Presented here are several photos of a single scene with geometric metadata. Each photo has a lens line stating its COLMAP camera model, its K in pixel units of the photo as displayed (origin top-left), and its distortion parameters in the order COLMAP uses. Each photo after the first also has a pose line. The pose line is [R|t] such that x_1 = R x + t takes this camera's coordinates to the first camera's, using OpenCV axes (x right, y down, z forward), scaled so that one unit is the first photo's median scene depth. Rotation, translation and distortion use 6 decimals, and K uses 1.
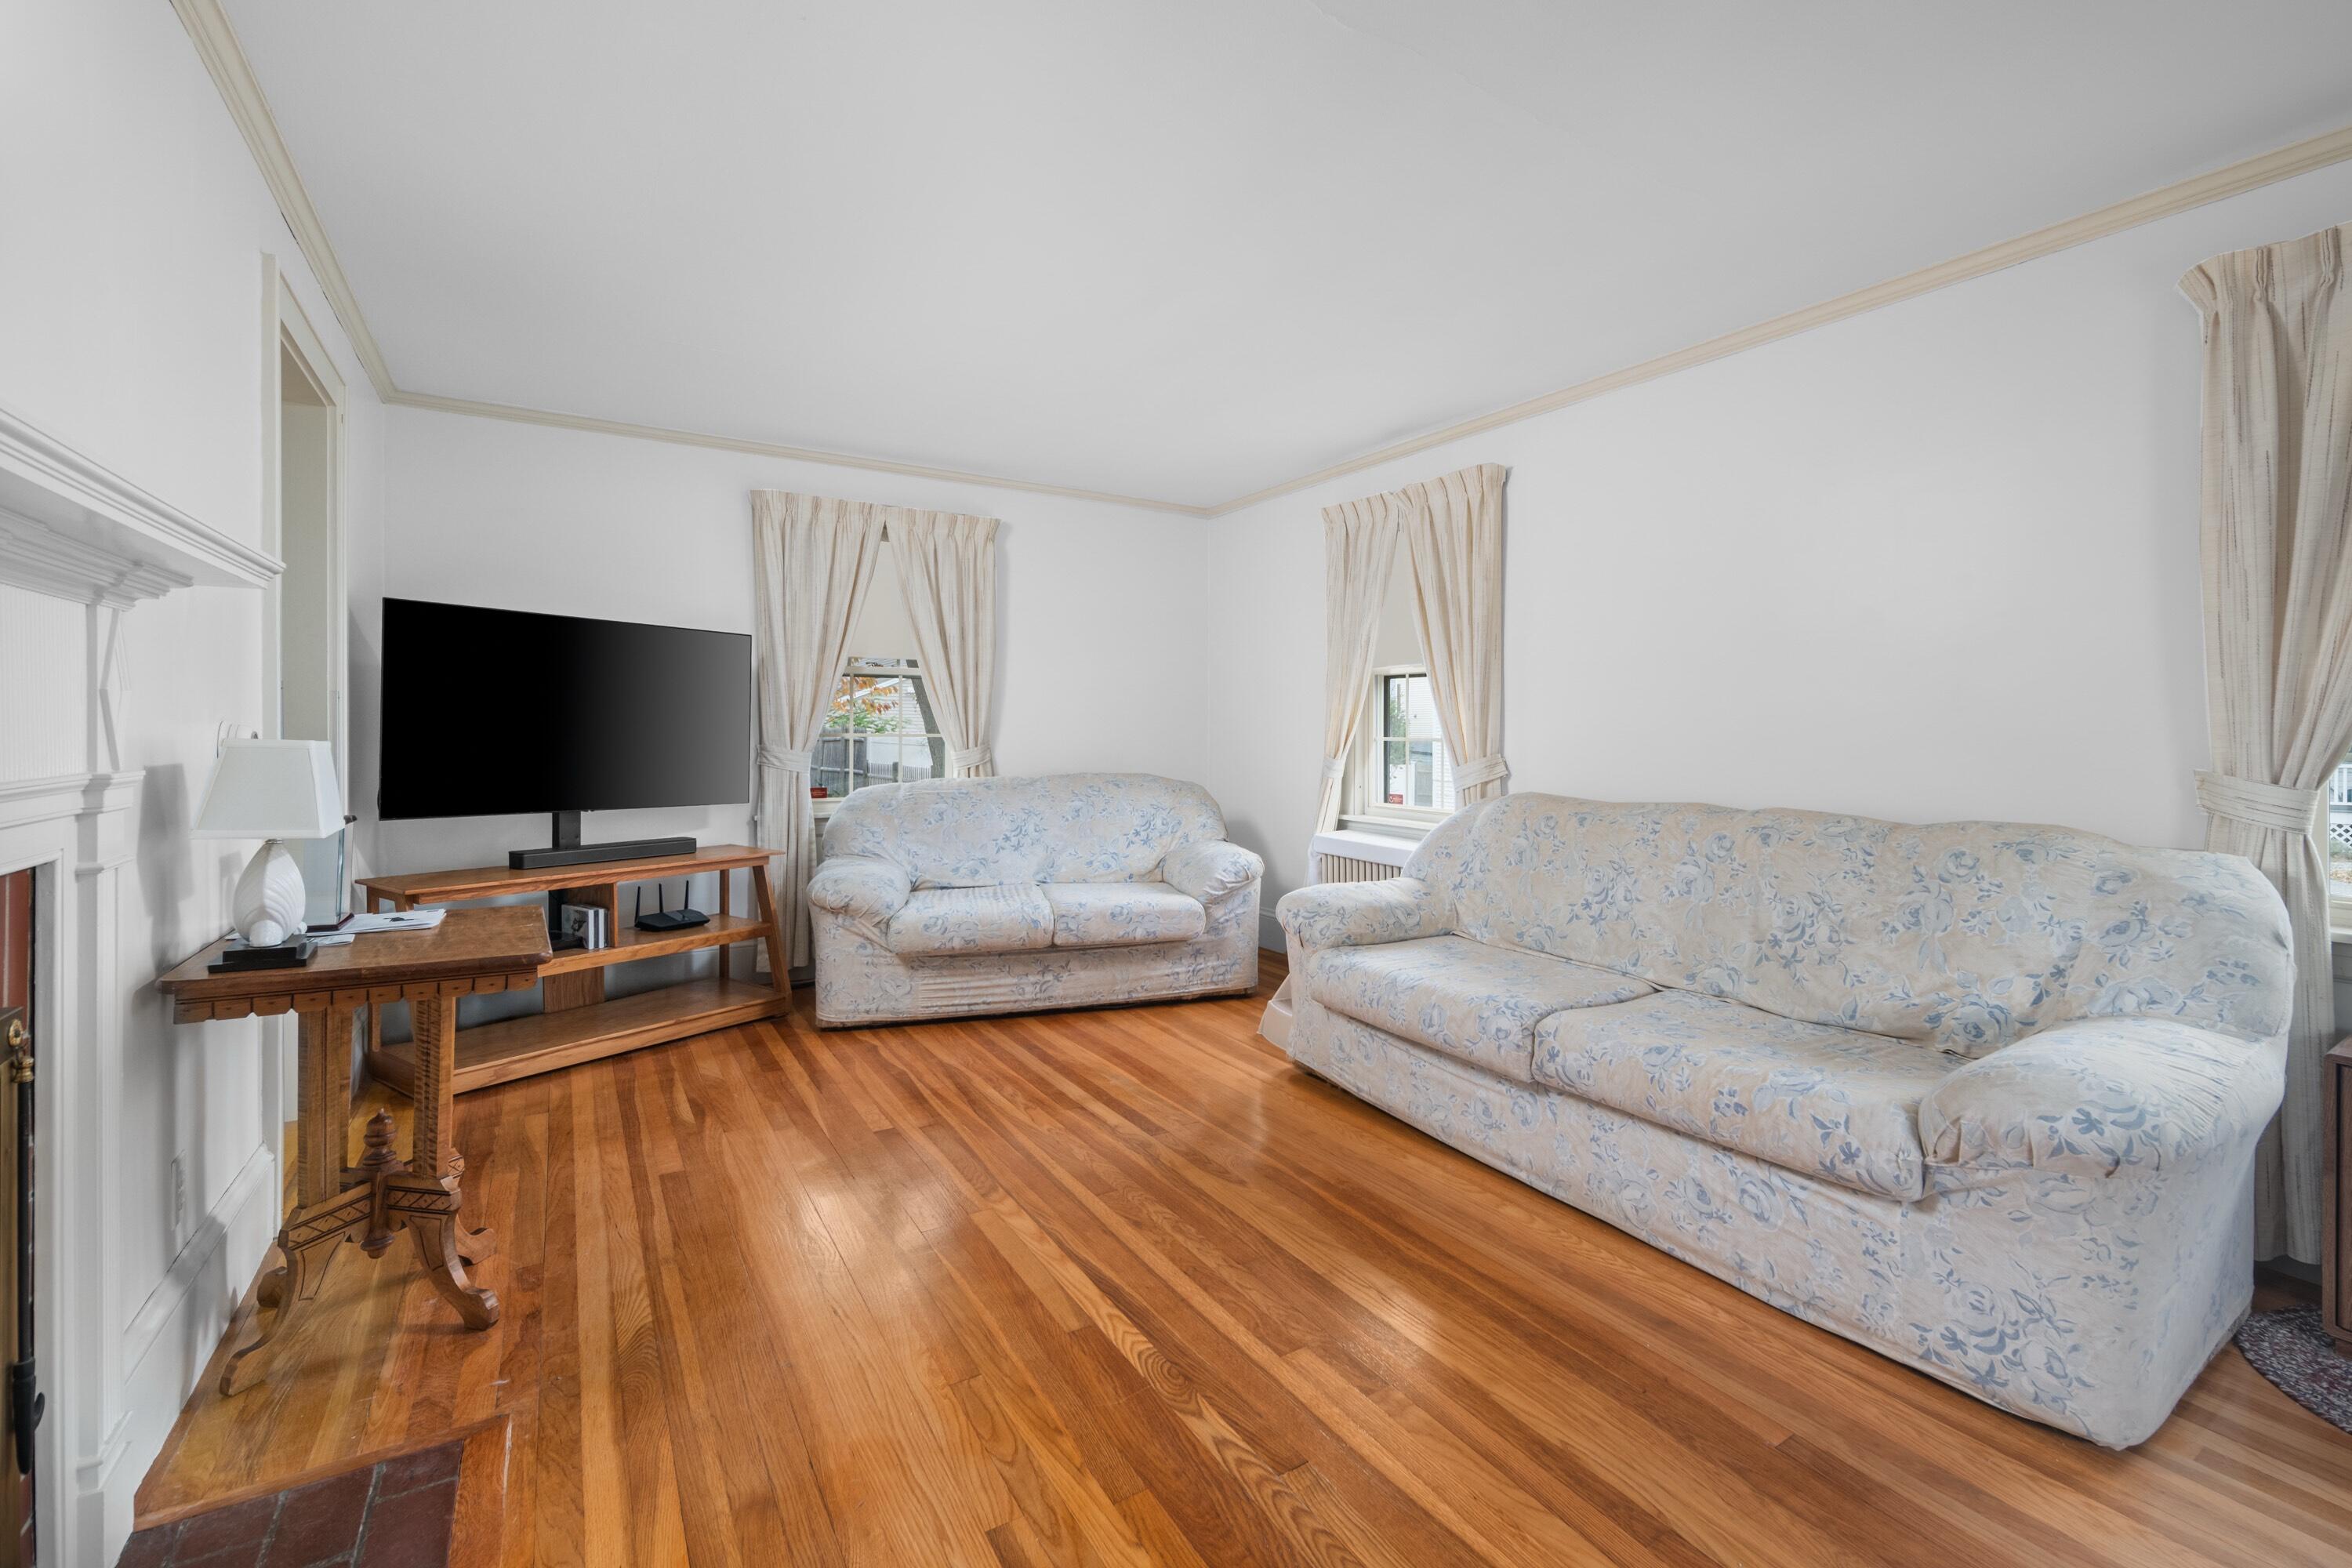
lens RADIAL K [[1020.0, 0, 1267.2], [0, 1020.0, 732.7], [0, 0, 1]] dist [-0.008699, -0.000698]
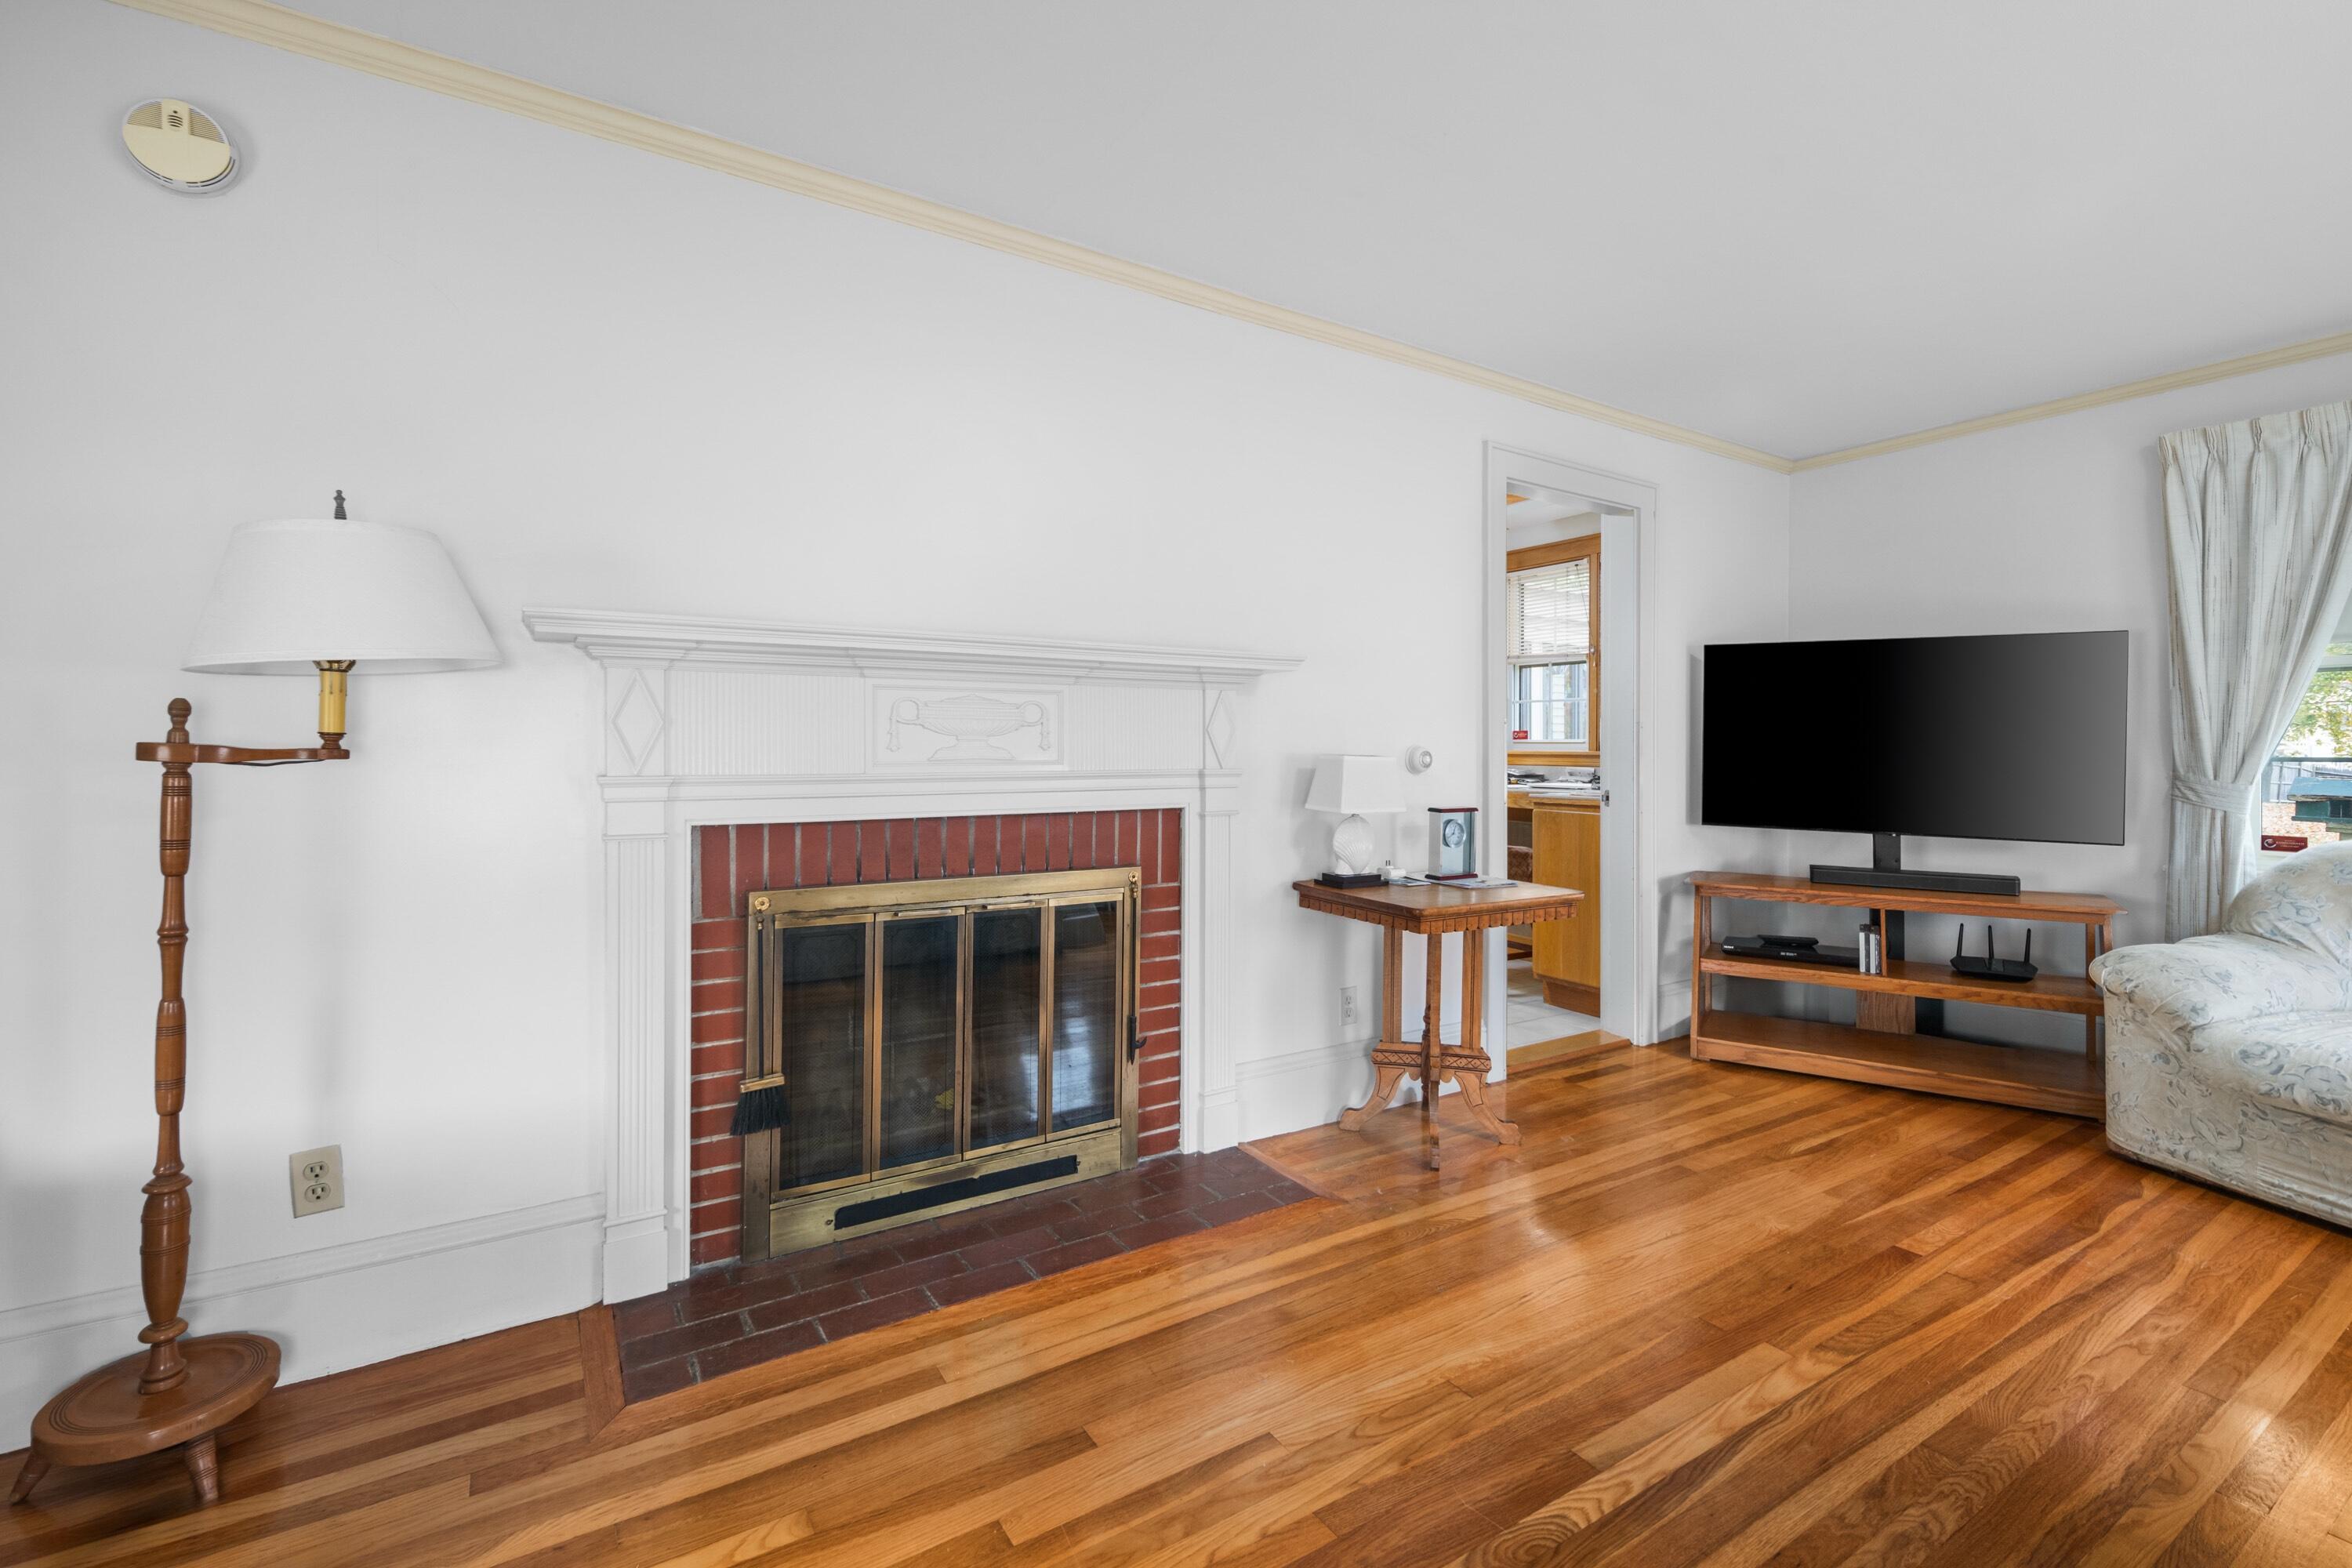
lens RADIAL K [[1020.0, 0, 1182.1], [0, 1020.0, 769.6], [0, 0, 1]] dist [-0.008699, -0.000698]
pose [[-0.045347, 0.011183, -0.998909, 0.412189], [-0.004172, 0.999926, 0.011384, 0.007780], [0.998963, 0.004684, -0.045297, 0.443954]]
